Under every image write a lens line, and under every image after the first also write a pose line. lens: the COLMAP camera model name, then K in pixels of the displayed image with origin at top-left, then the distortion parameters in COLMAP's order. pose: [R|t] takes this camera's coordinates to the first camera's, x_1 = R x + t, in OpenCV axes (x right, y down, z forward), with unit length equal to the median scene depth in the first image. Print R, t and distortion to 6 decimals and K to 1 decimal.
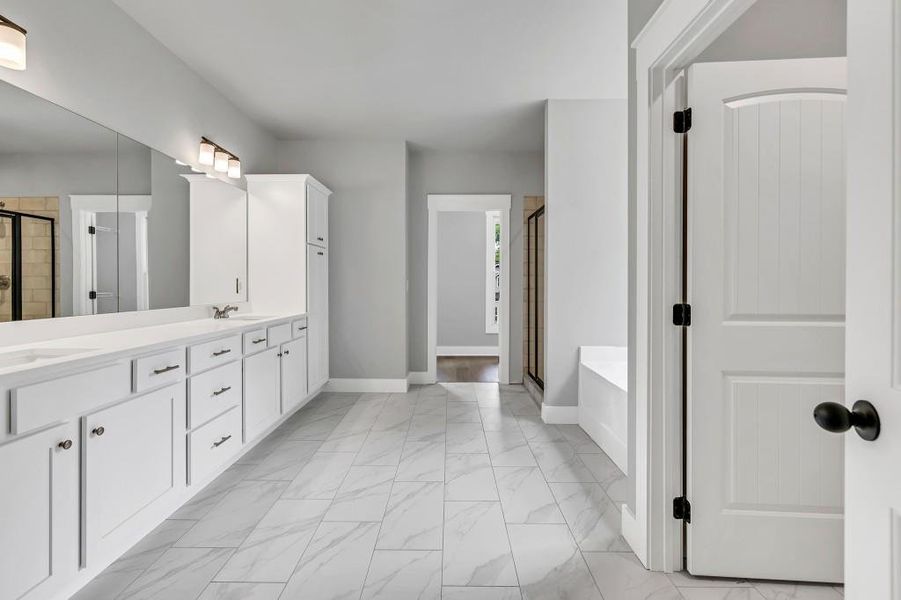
lens RADIAL K [[387.0, 0, 446.7], [0, 387.0, 285.3], [0, 0, 1]] dist [-0.000175, -0.000106]
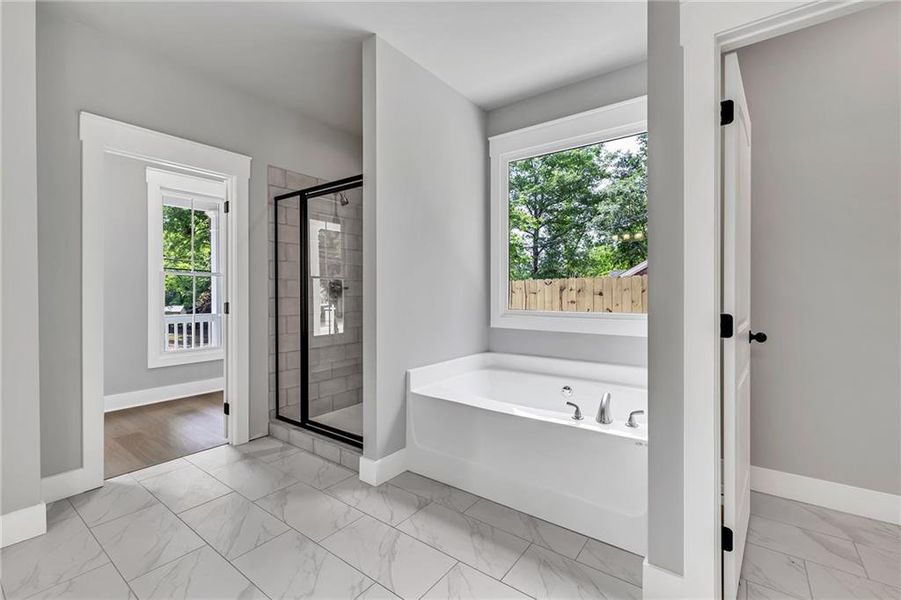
lens RADIAL K [[386.3, 0, 452.1], [0, 386.3, 295.2], [0, 0, 1]] dist [0.000483, 0.000005]
pose [[0.598329, -0.006750, 0.801222, -0.231018], [0.002456, 0.999975, 0.006590, -0.000907], [-0.801247, -0.001976, 0.598331, 0.455669]]
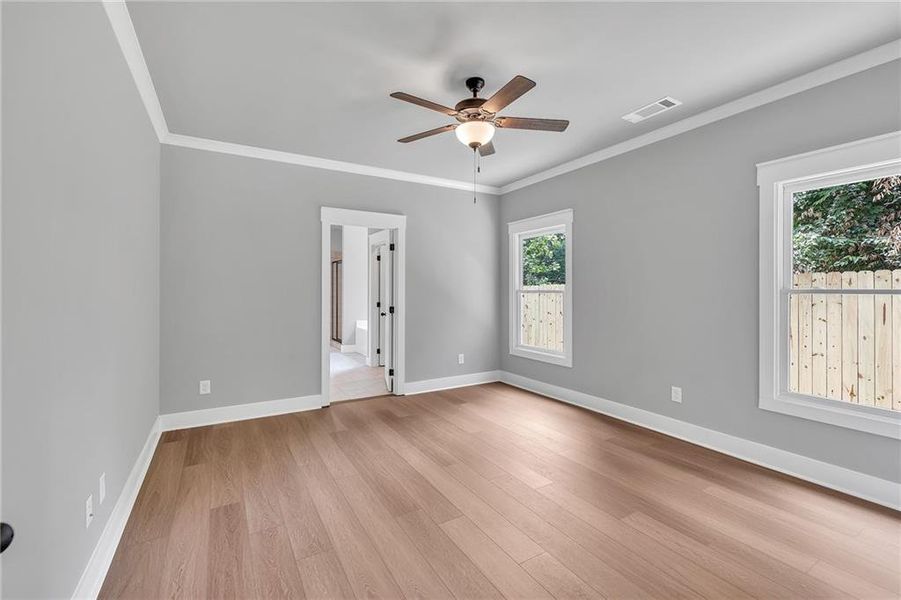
lens RADIAL K [[387.0, 0, 446.7], [0, 387.0, 285.3], [0, 0, 1]] dist [-0.000175, -0.000106]
pose [[0.860425, 0.003466, 0.509565, -0.436318], [-0.003644, 0.999993, -0.000648, -0.078261], [-0.509564, -0.001300, 0.860432, -1.474862]]
